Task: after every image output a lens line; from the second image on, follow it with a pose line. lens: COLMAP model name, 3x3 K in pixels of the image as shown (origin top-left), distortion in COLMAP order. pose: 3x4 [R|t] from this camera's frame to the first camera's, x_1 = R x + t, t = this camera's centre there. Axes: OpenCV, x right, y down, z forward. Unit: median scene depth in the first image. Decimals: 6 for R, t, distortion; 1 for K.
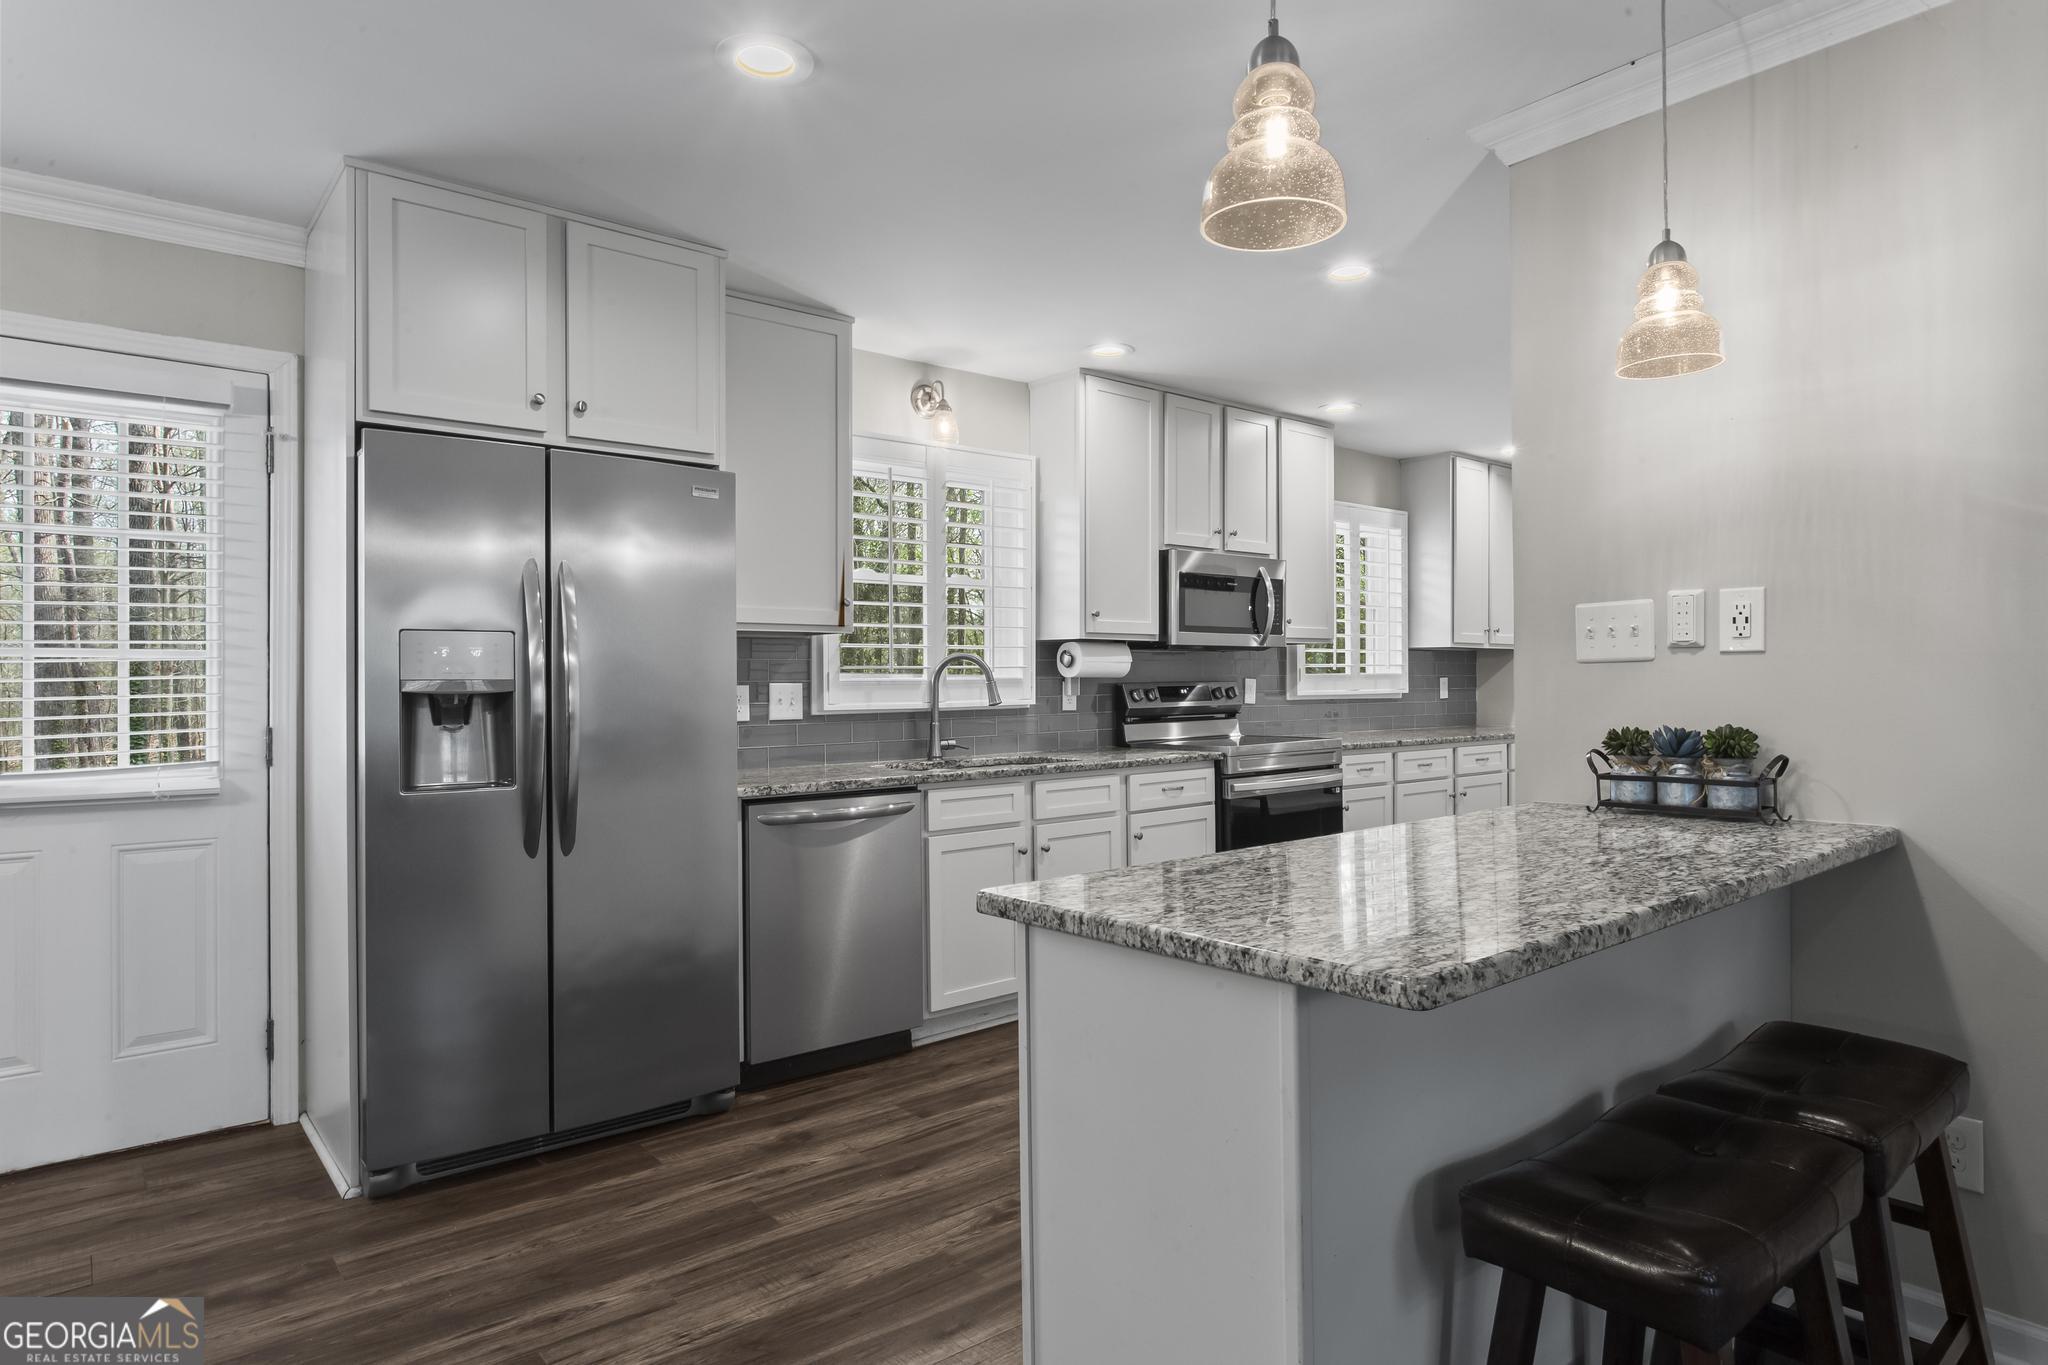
lens RADIAL K [[1157.6, 0, 1017.0], [0, 1157.6, 678.7], [0, 0, 1]] dist [-0.018928, 0.003375]
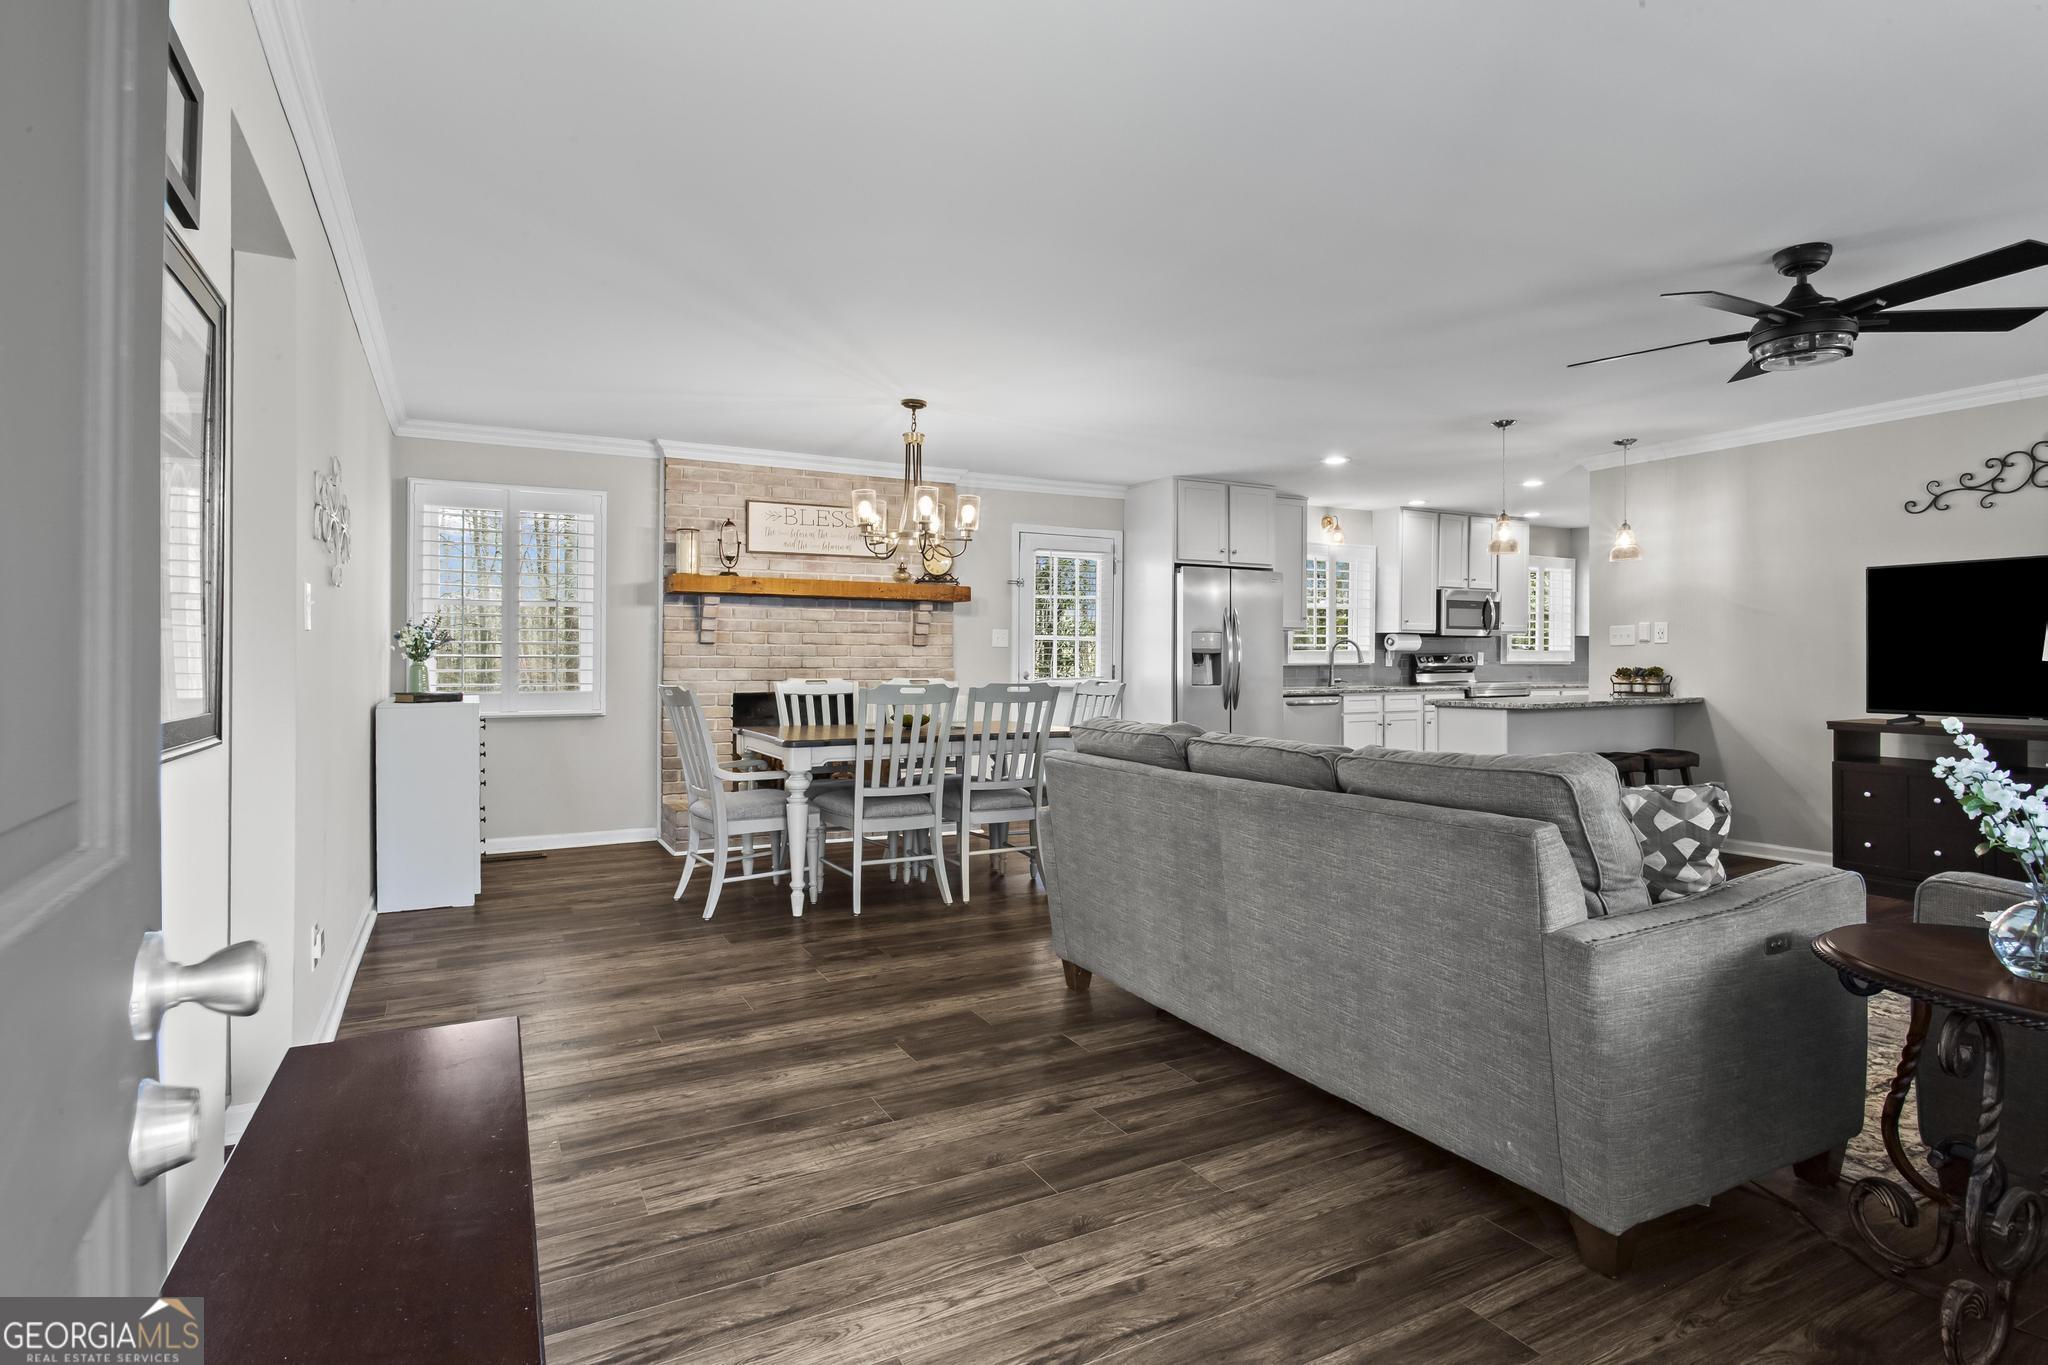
lens RADIAL K [[1052.3, 0, 995.4], [0, 1052.3, 658.7], [0, 0, 1]] dist [-0.009522, 0.007479]
pose [[0.977118, 0.010400, -0.212443, -0.273324], [-0.009170, 0.999935, 0.006777, 0.008265], [0.212499, -0.004674, 0.977150, -1.113564]]
